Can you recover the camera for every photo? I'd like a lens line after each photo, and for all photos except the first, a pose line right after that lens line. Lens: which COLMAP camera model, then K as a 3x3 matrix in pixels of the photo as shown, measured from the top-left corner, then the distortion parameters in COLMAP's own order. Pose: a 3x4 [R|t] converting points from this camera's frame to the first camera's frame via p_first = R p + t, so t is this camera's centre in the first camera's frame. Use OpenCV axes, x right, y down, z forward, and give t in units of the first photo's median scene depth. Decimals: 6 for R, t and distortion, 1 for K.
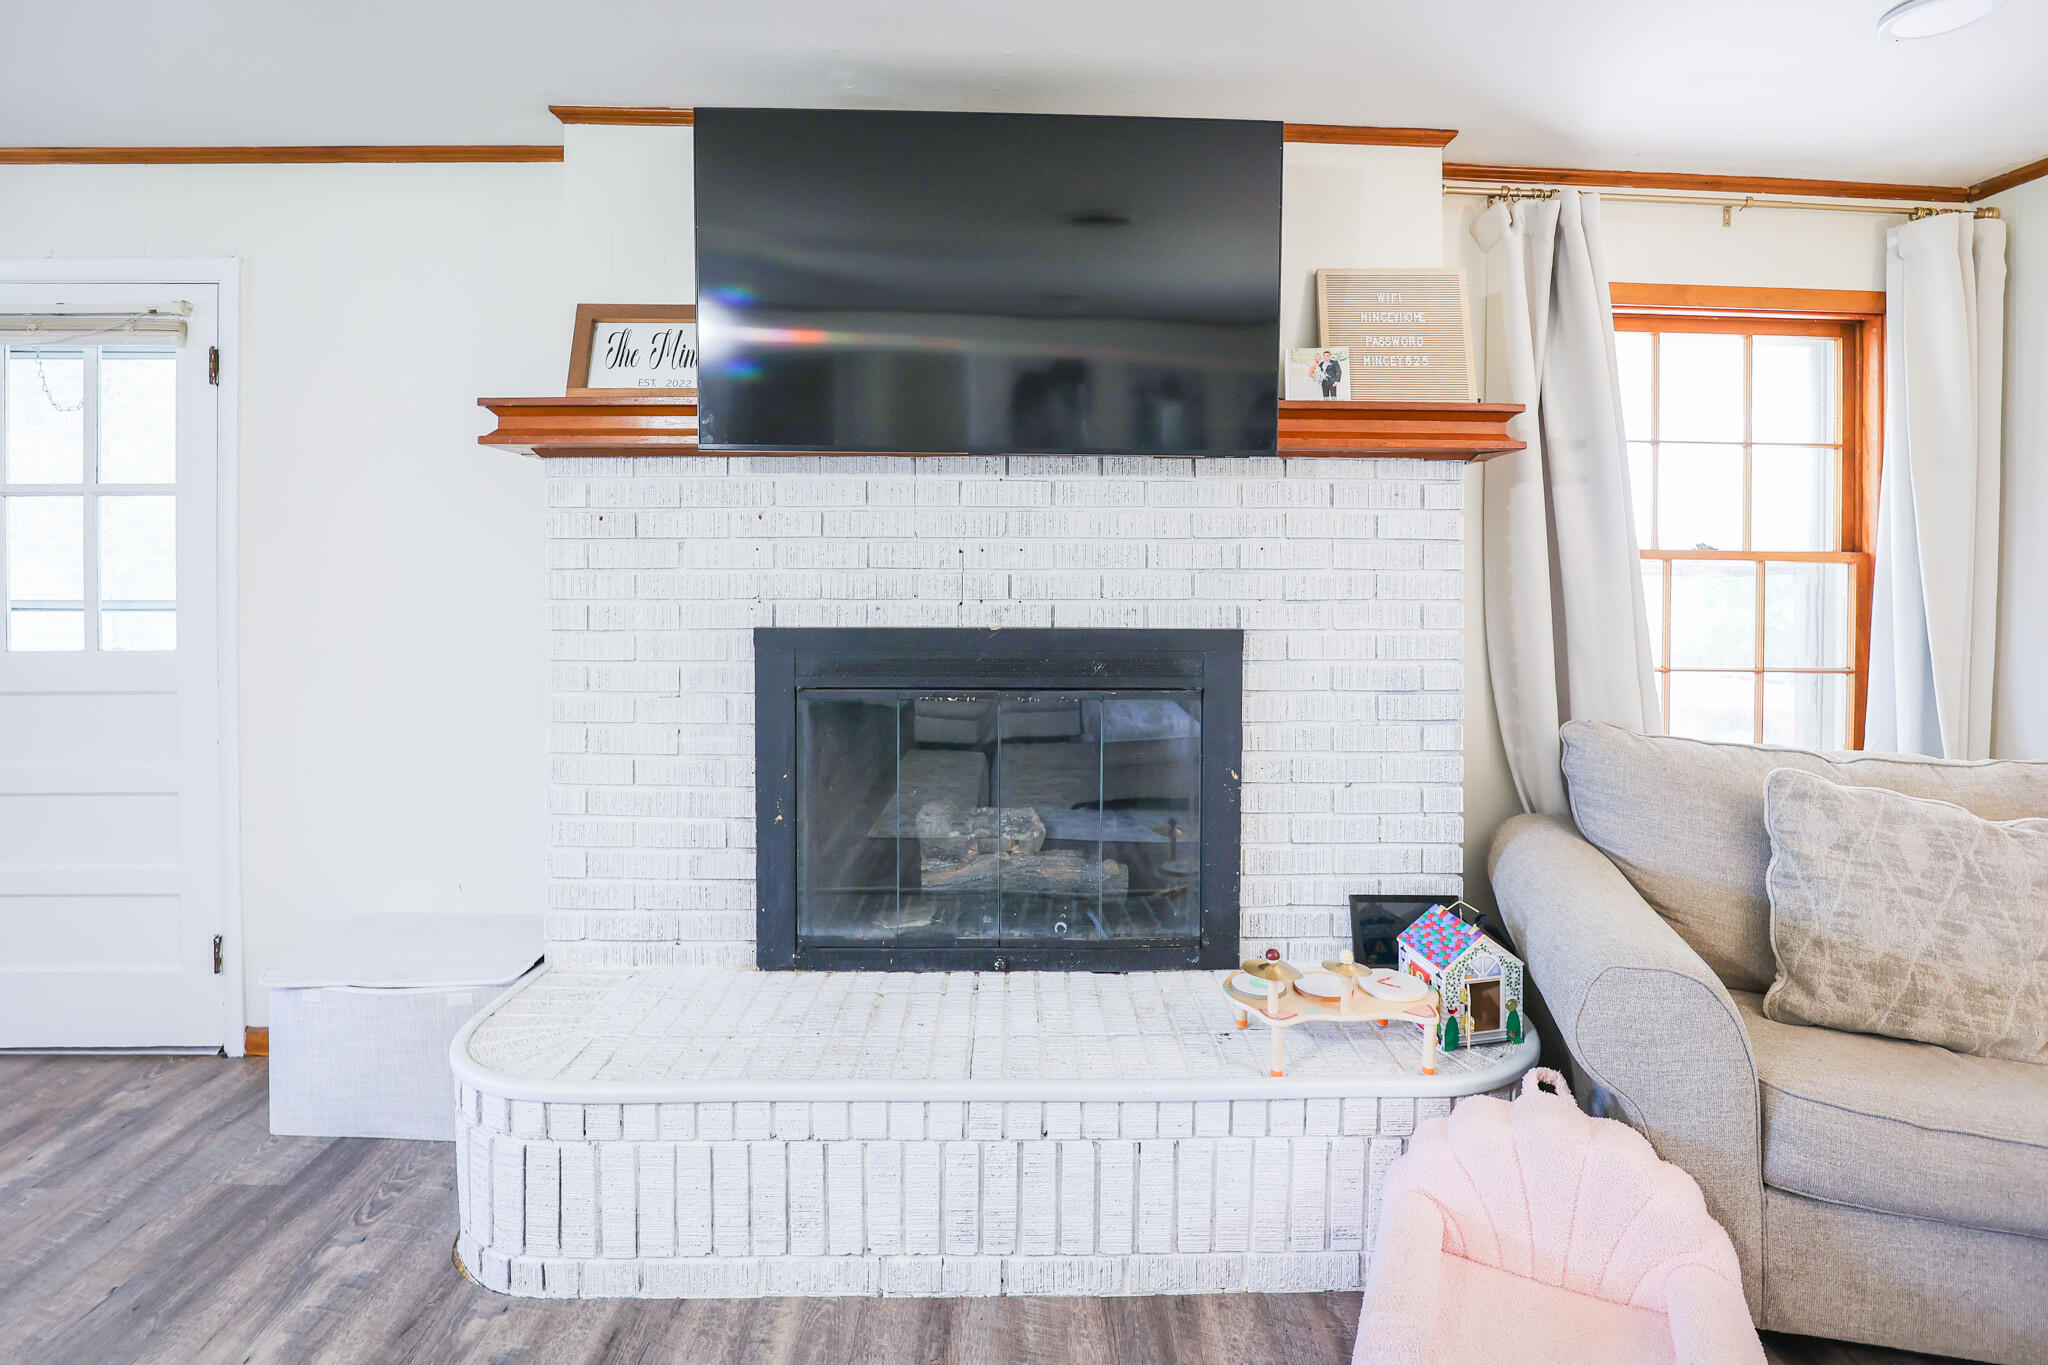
lens RADIAL K [[990.7, 0, 1051.2], [0, 990.7, 579.2], [0, 0, 1]] dist [-0.031547, 0.005035]
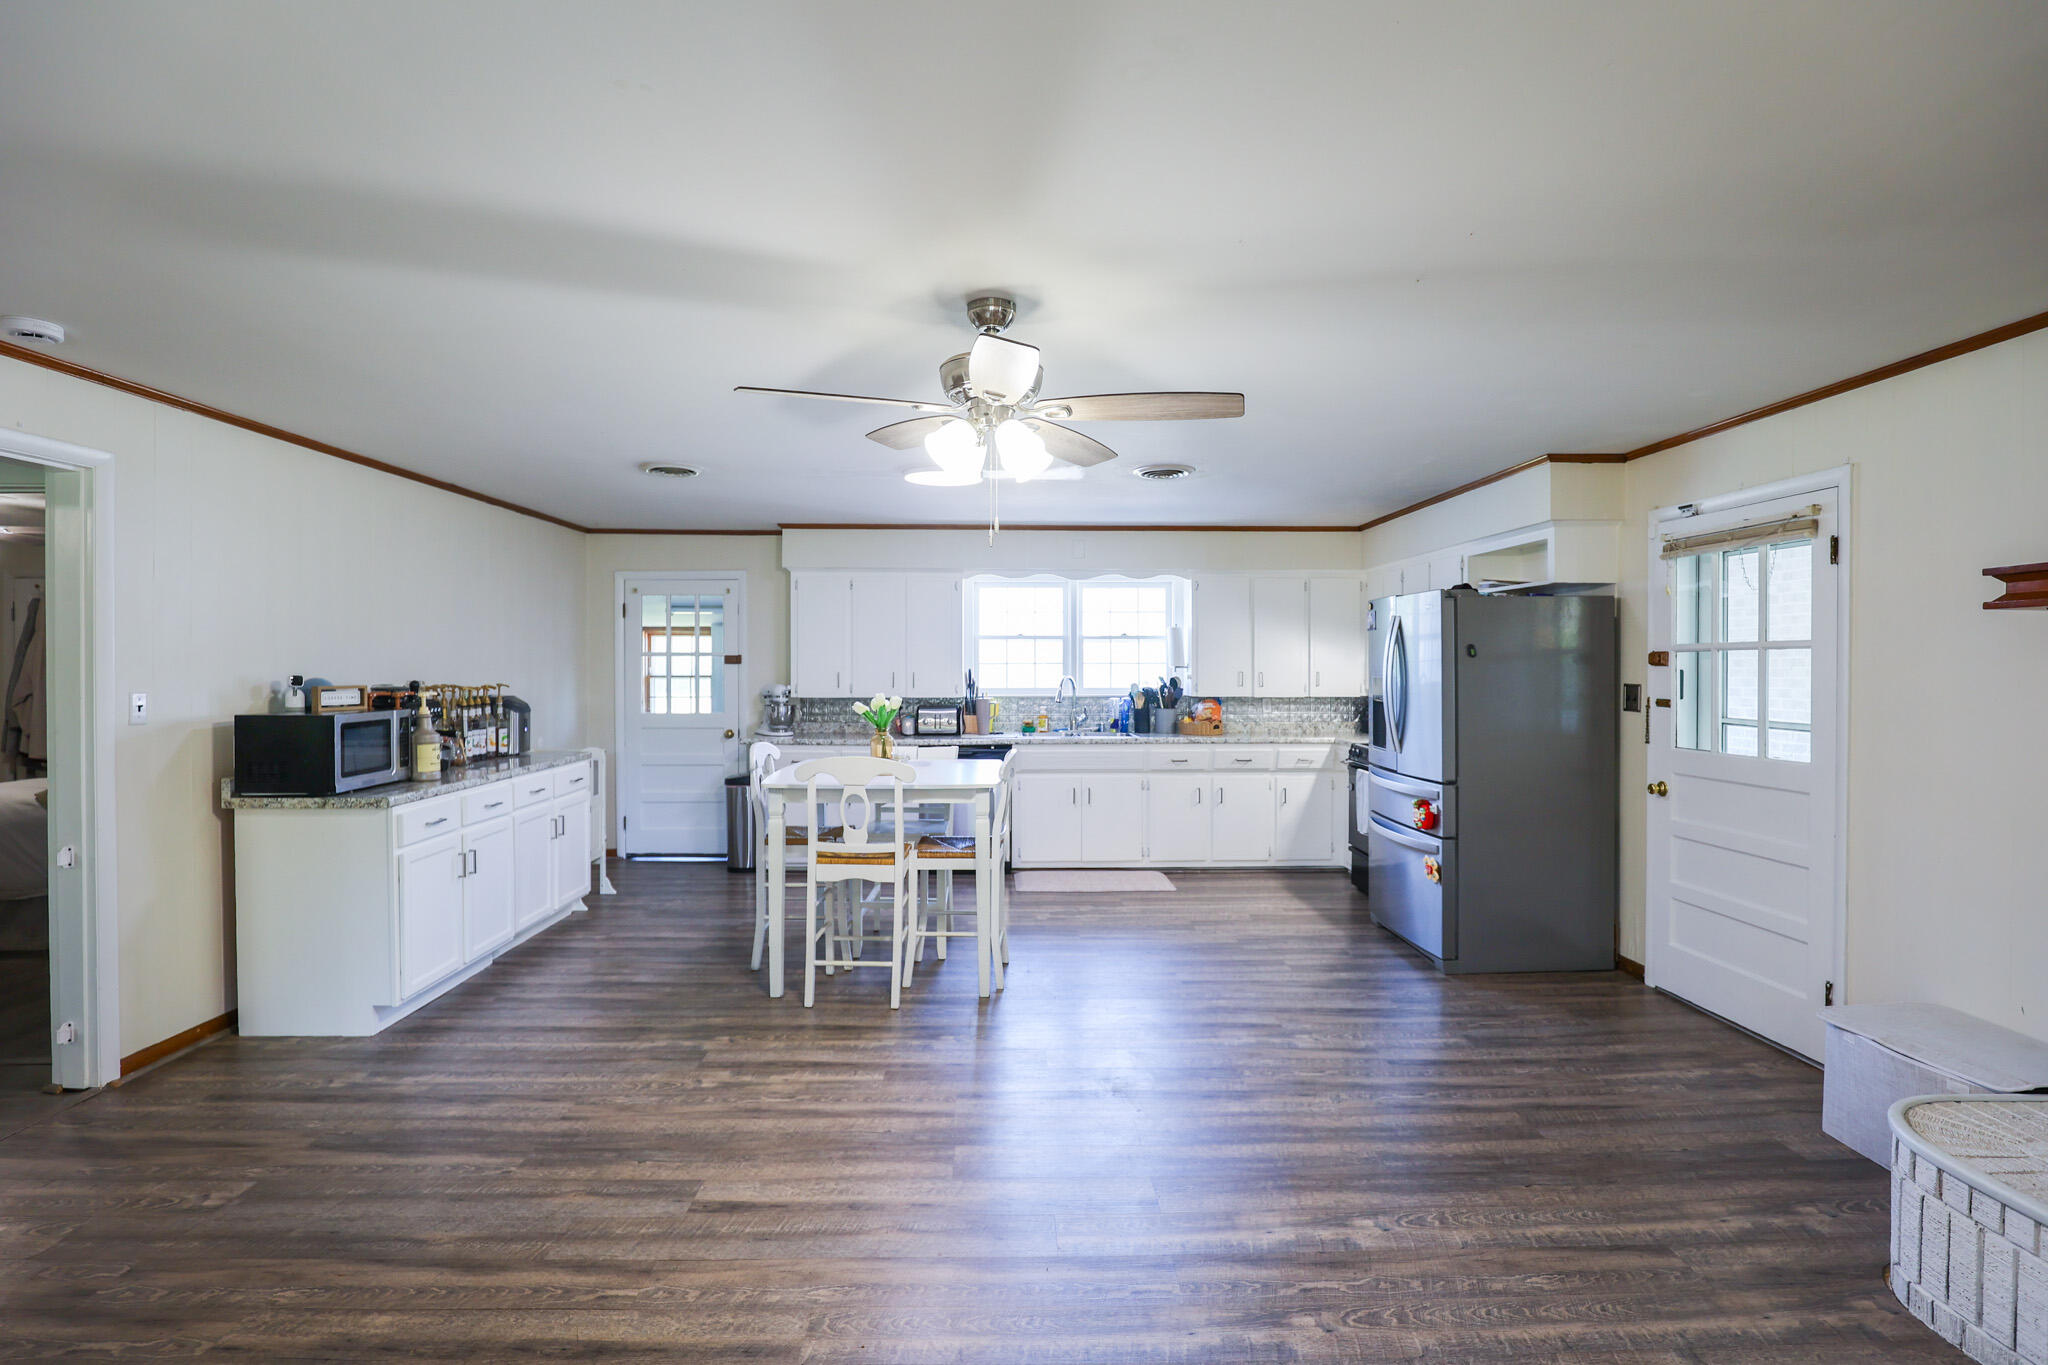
lens RADIAL K [[990.7, 0, 1021.3], [0, 990.7, 657.4], [0, 0, 1]] dist [-0.031547, 0.005035]
pose [[-0.007577, -0.006605, -0.999949, 0.529667], [-0.015012, 0.999866, -0.006491, -0.055587], [0.999859, 0.014962, -0.007675, -0.108492]]
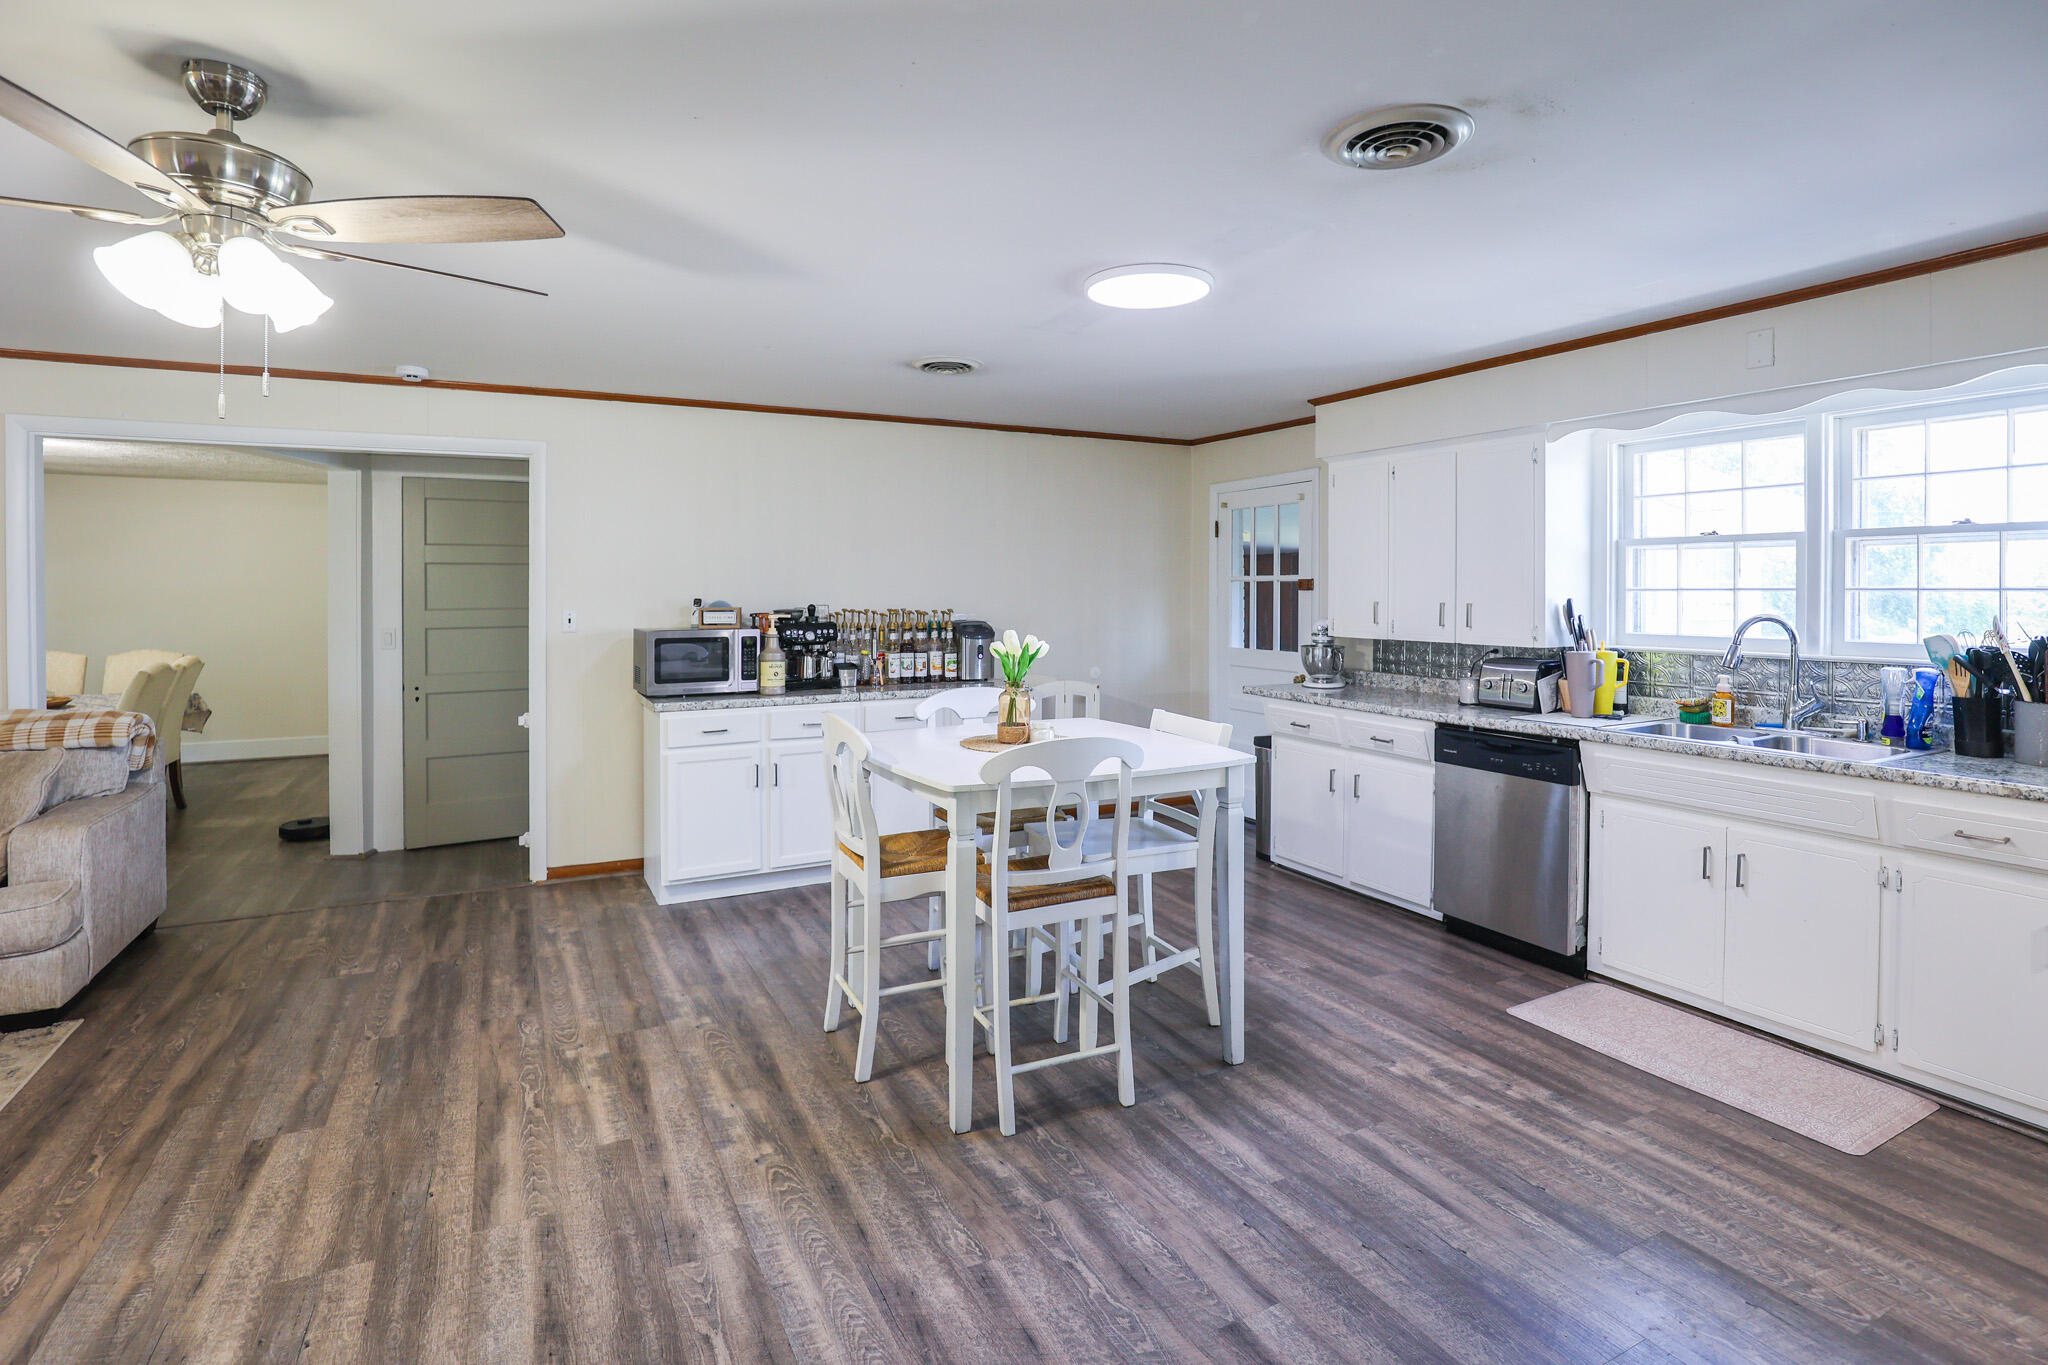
lens RADIAL K [[990.7, 0, 997.0], [0, 990.7, 595.0], [0, 0, 1]] dist [-0.031547, 0.005035]
pose [[-0.903404, 0.000730, -0.428789, -0.906194], [-0.007518, 0.999818, 0.017541, -0.067927], [0.428724, 0.019070, -0.903234, 0.865769]]
